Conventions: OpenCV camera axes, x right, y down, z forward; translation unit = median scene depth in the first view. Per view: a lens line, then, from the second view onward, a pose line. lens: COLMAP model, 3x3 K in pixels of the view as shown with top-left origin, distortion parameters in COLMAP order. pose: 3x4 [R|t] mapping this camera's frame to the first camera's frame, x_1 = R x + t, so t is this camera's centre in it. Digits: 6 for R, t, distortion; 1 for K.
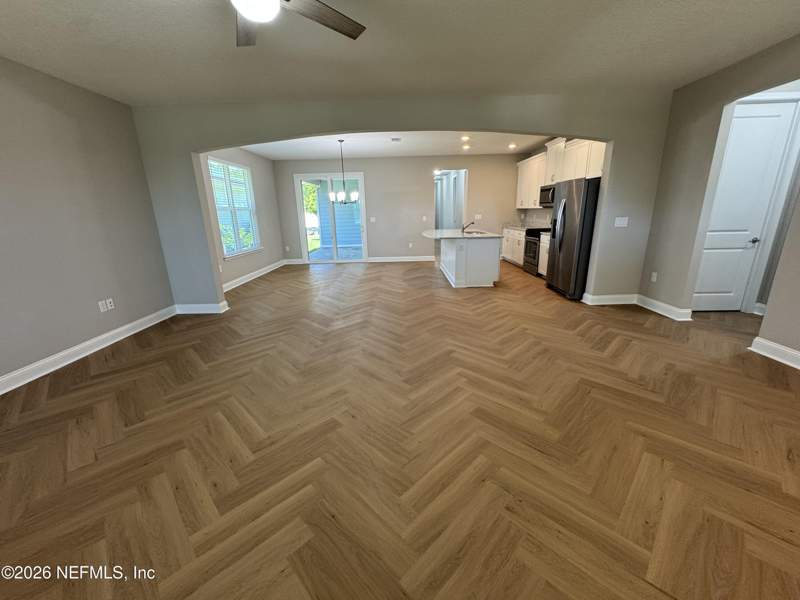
lens RADIAL K [[320.0, 0, 400.0], [0, 320.0, 300.0], [0, 0, 1]] dist [-0.001085, 0.000032]
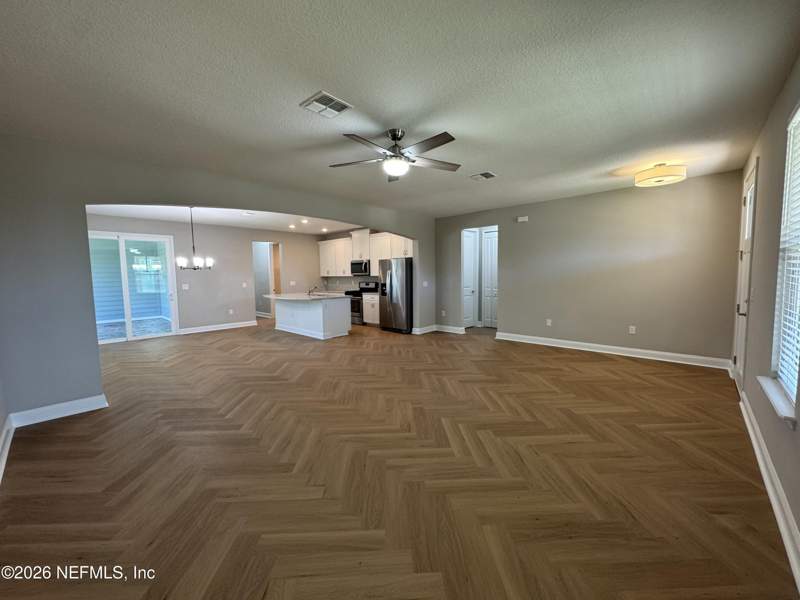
lens RADIAL K [[320.0, 0, 400.0], [0, 320.0, 300.0], [0, 0, 1]] dist [-0.001085, 0.000032]
pose [[0.673808, -0.044133, 0.737588, -0.665009], [0.196434, 0.972994, -0.121230, 0.024209], [-0.712318, 0.226573, 0.664280, -0.035445]]
